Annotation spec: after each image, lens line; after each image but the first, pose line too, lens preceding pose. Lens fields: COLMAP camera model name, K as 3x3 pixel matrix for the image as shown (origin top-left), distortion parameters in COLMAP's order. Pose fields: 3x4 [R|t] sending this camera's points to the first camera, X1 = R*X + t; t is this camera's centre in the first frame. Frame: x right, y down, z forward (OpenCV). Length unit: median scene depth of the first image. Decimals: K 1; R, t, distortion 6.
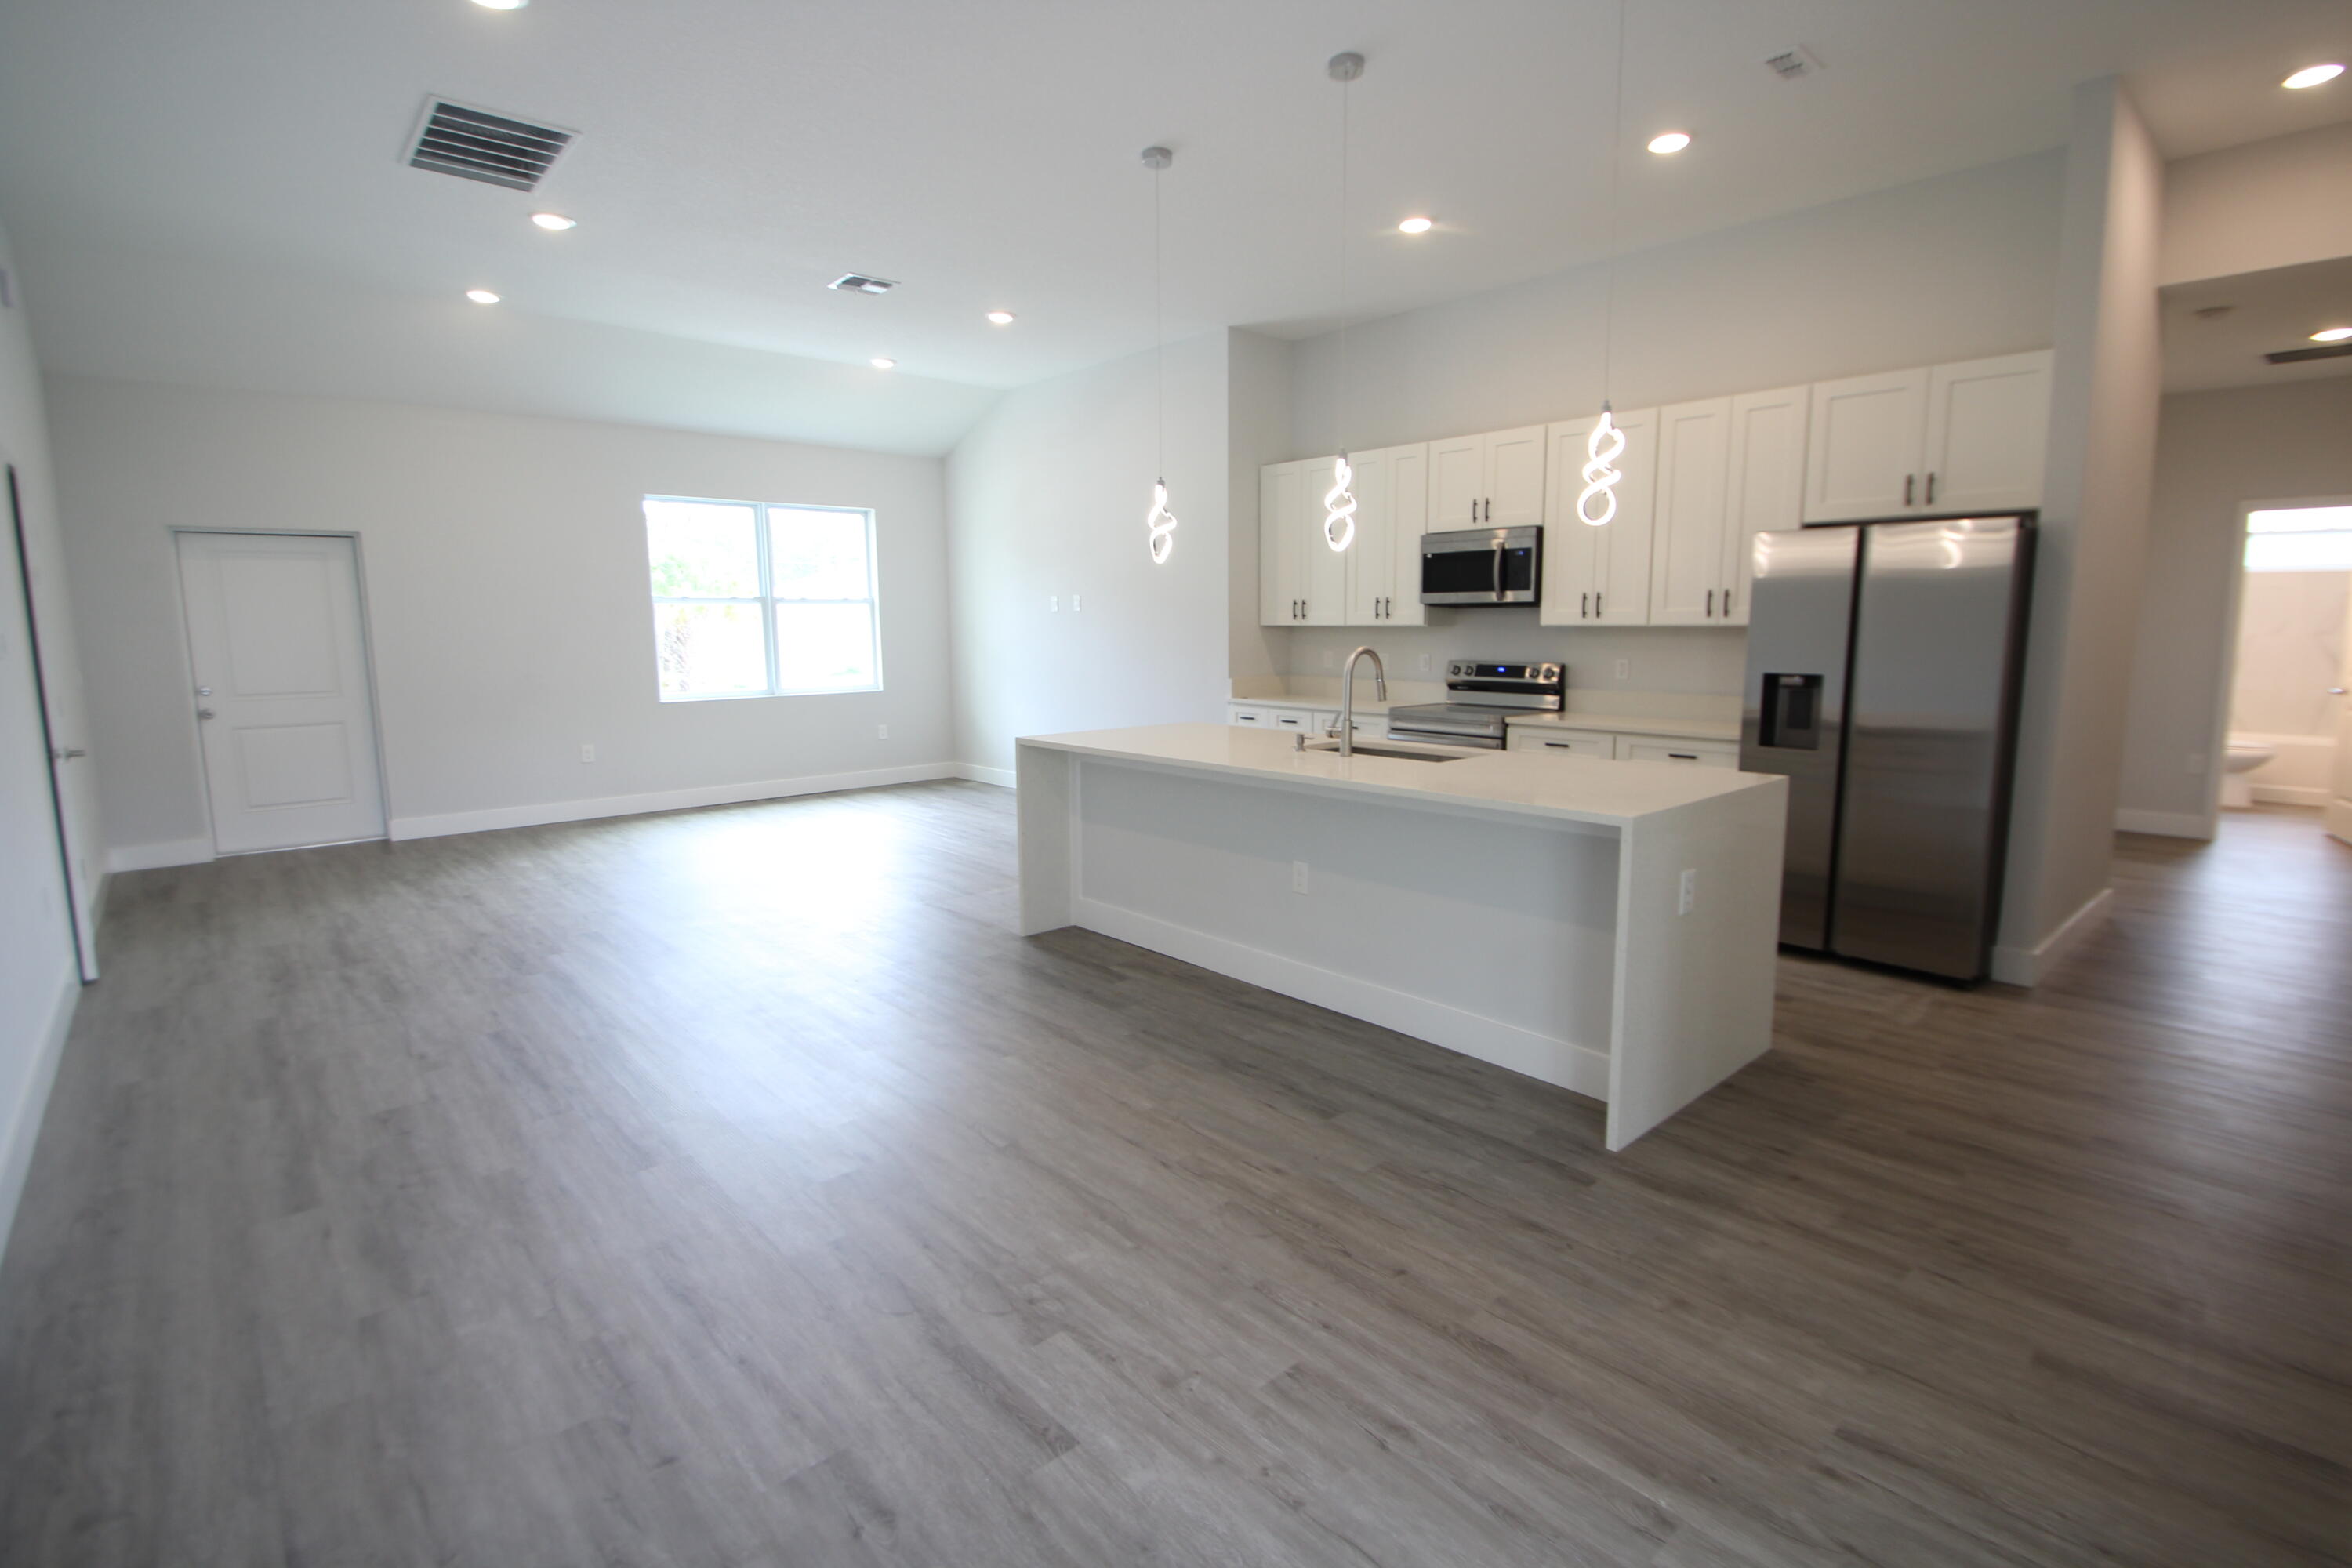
lens RADIAL K [[1108.6, 0, 1204.7], [0, 1108.6, 777.4], [0, 0, 1]] dist [0.011482, -0.017178]
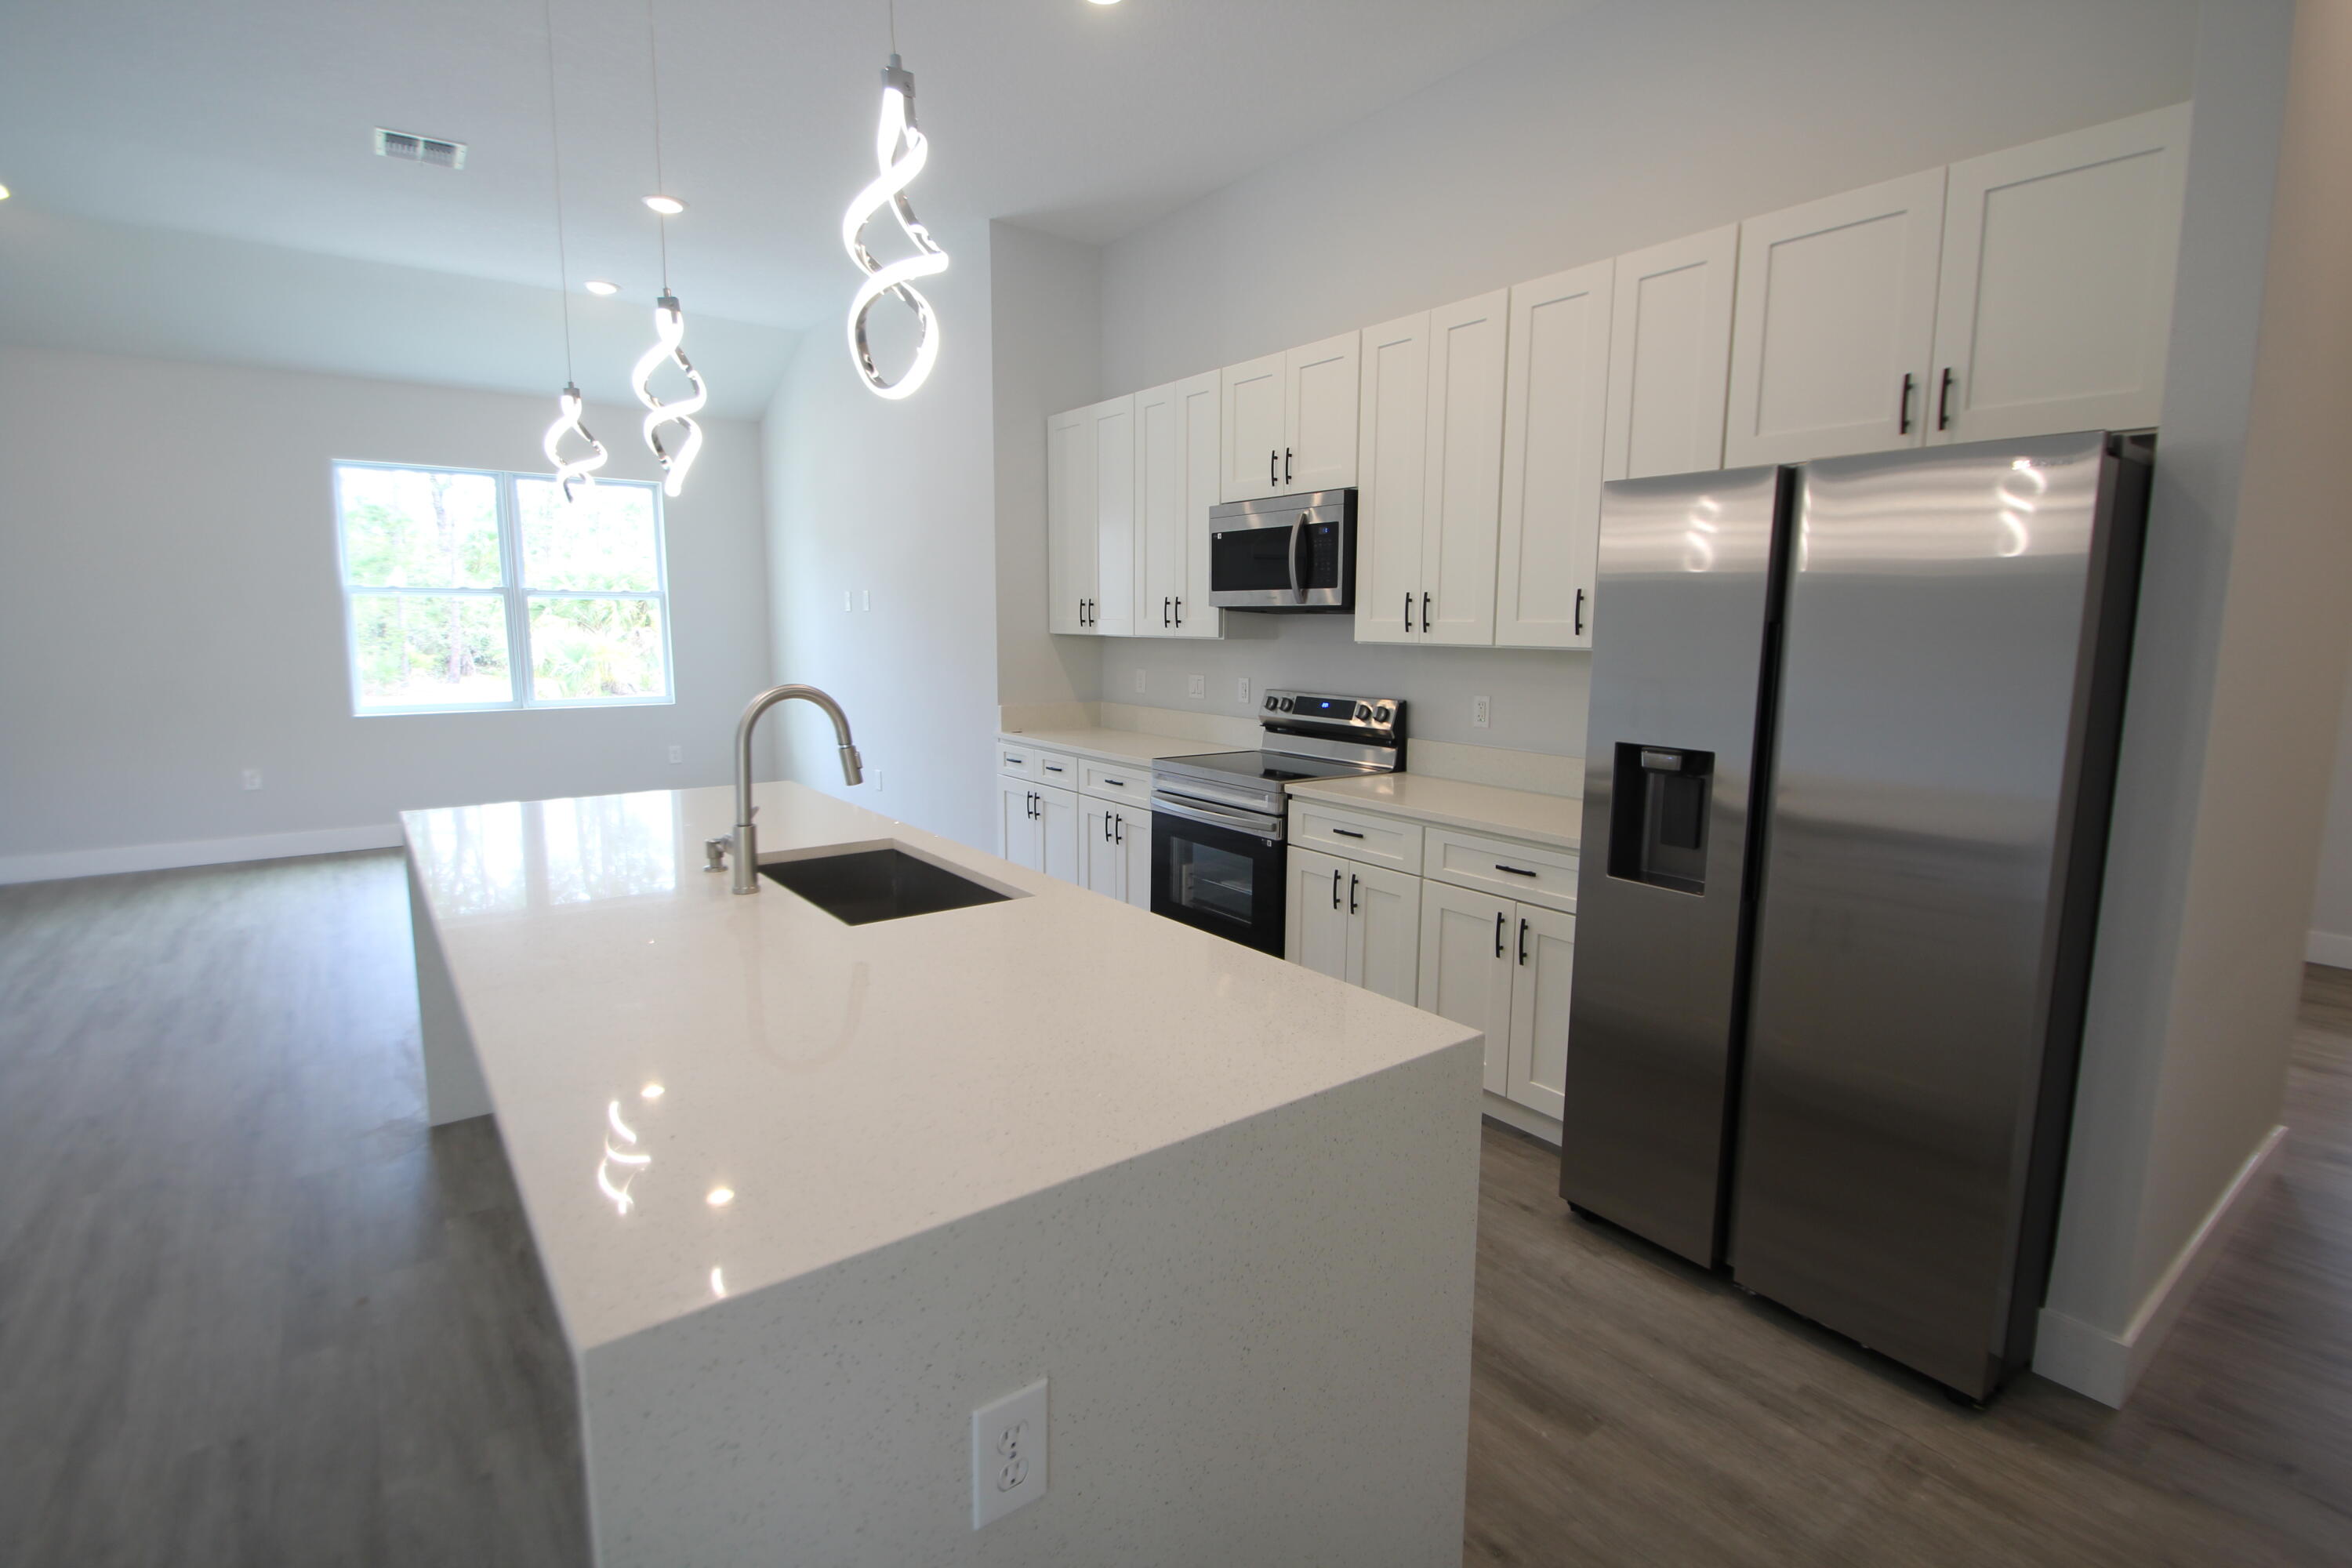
lens RADIAL K [[1108.6, 0, 1204.7], [0, 1108.6, 777.4], [0, 0, 1]] dist [0.011482, -0.017178]
pose [[0.996229, 0.026437, -0.082634, 0.264971], [-0.026518, 0.999648, 0.000108, -0.054395], [0.082608, 0.002083, 0.996580, 0.337610]]
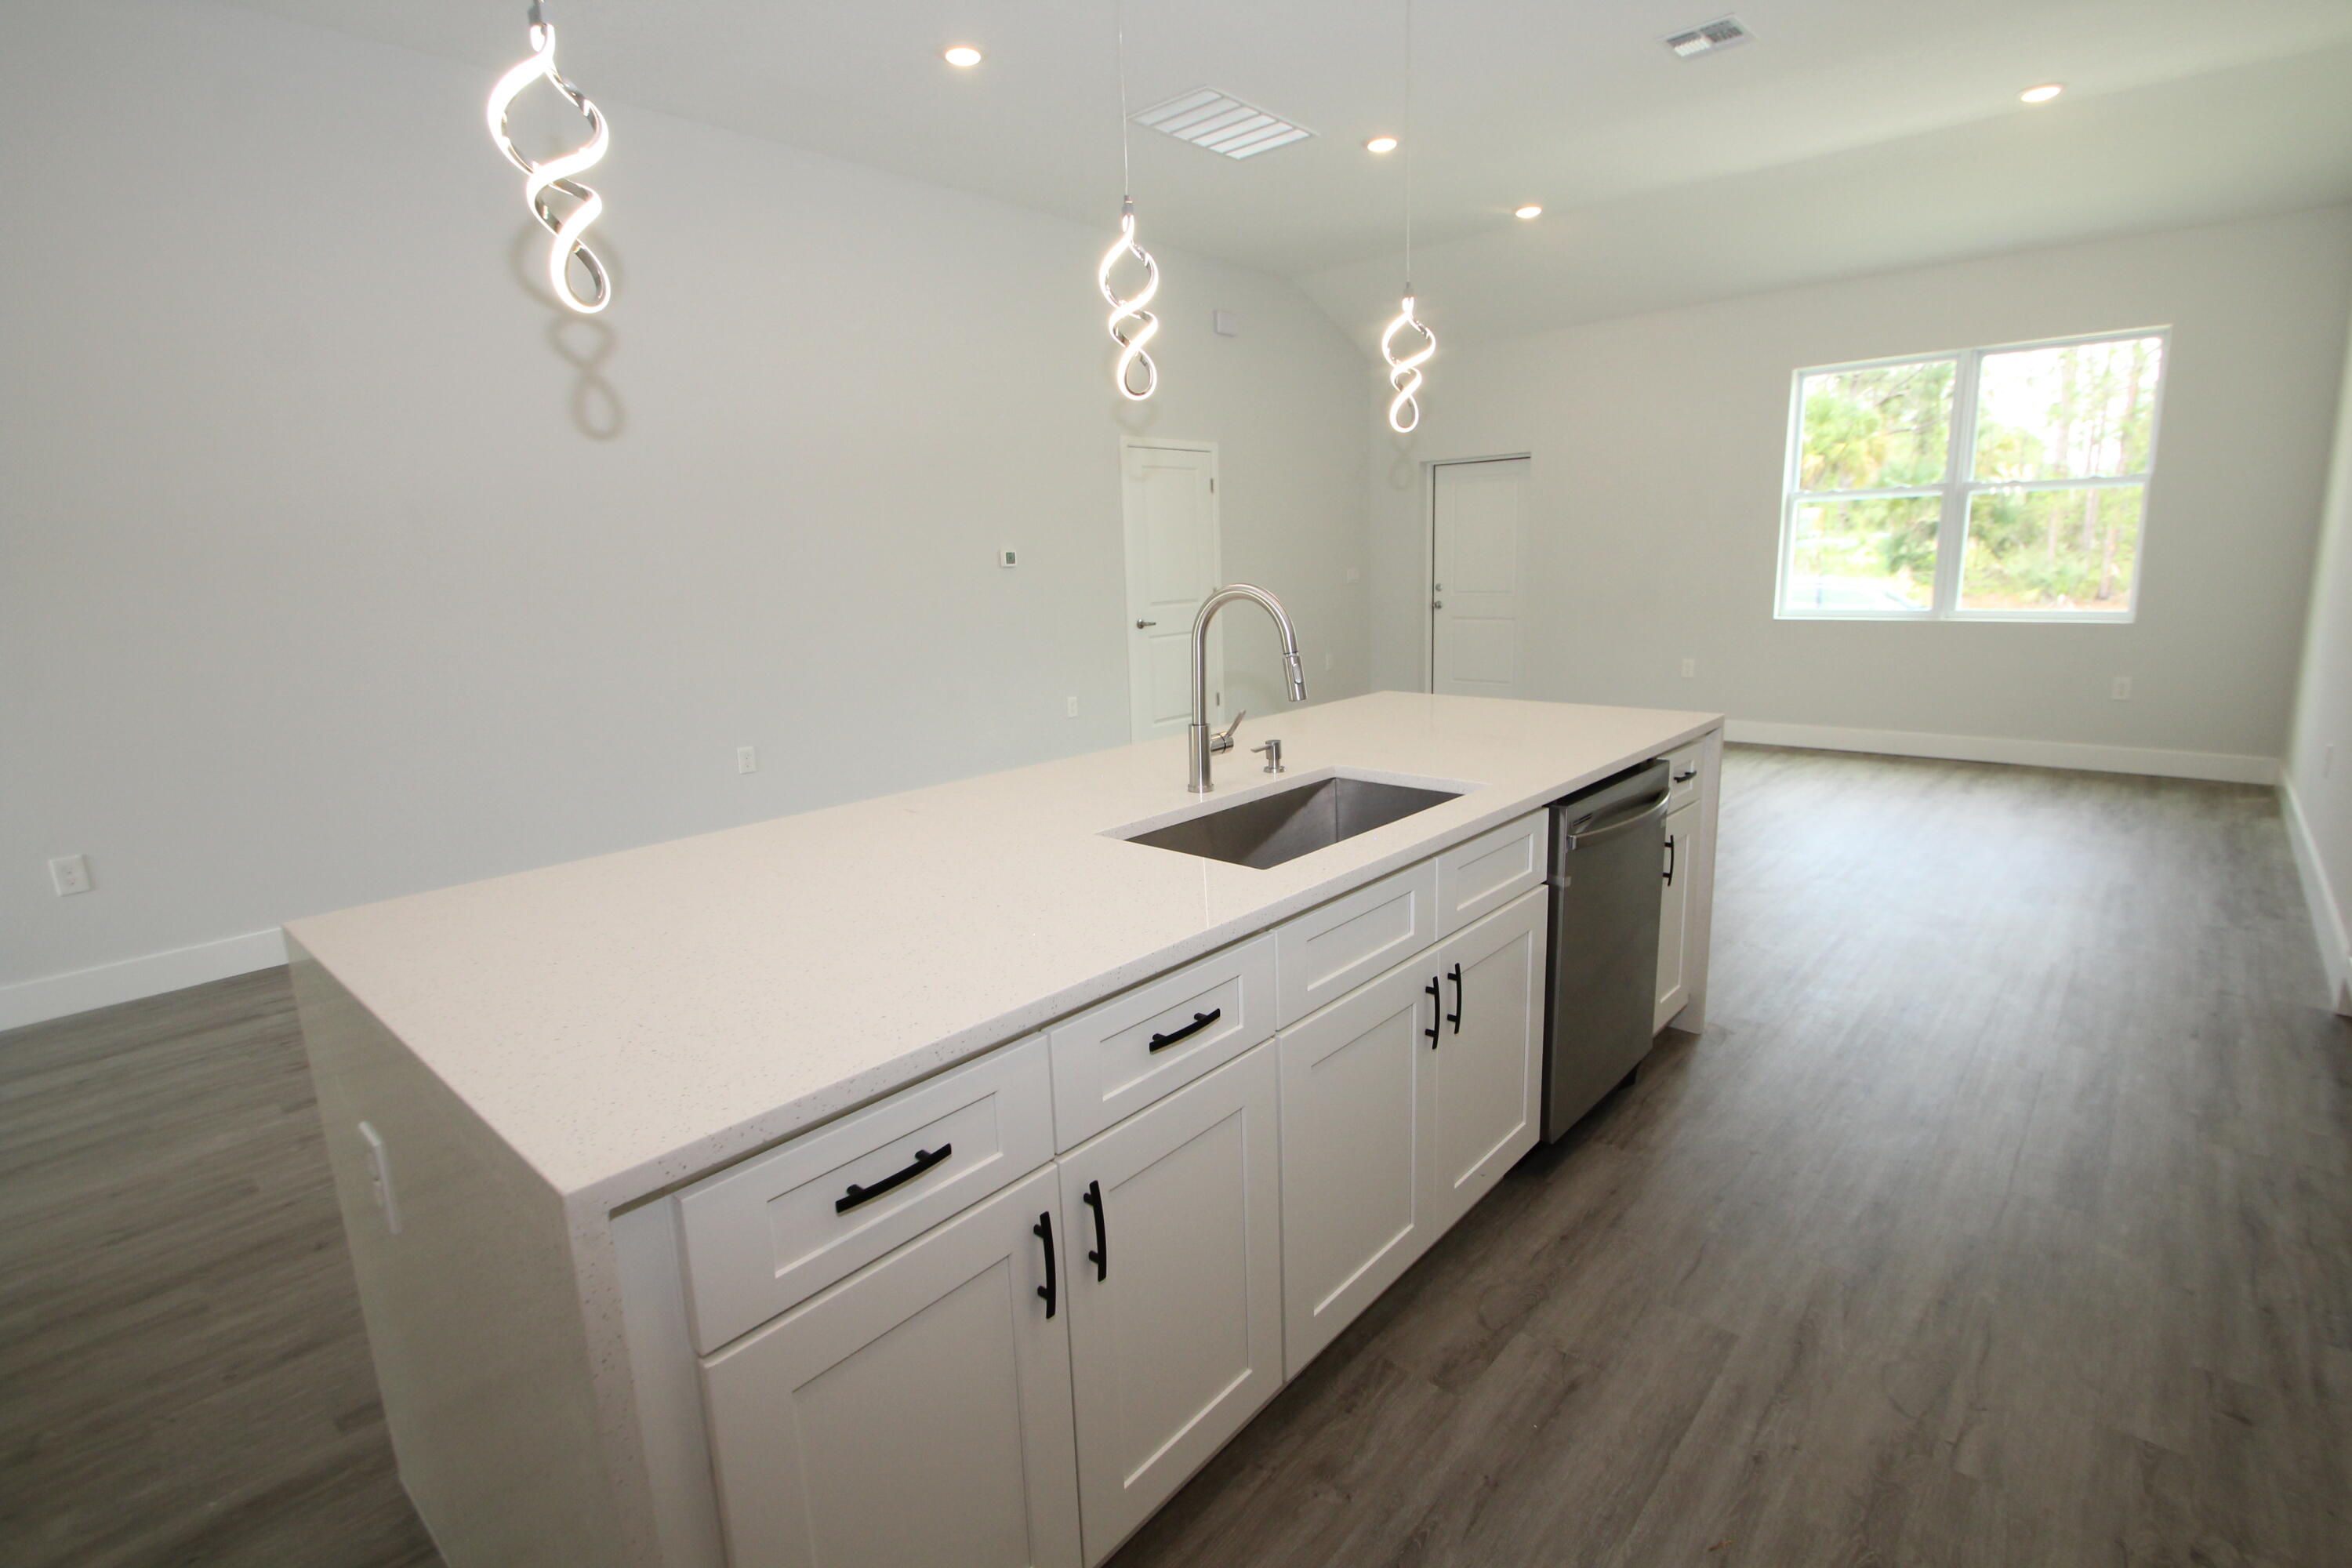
lens RADIAL K [[1108.6, 0, 1204.7], [0, 1108.6, 777.4], [0, 0, 1]] dist [0.011482, -0.017178]
pose [[0.106177, 0.199027, -0.974225, 0.441190], [-0.111823, 0.975938, 0.187190, -0.081046], [0.988039, 0.089066, 0.125878, 0.641629]]
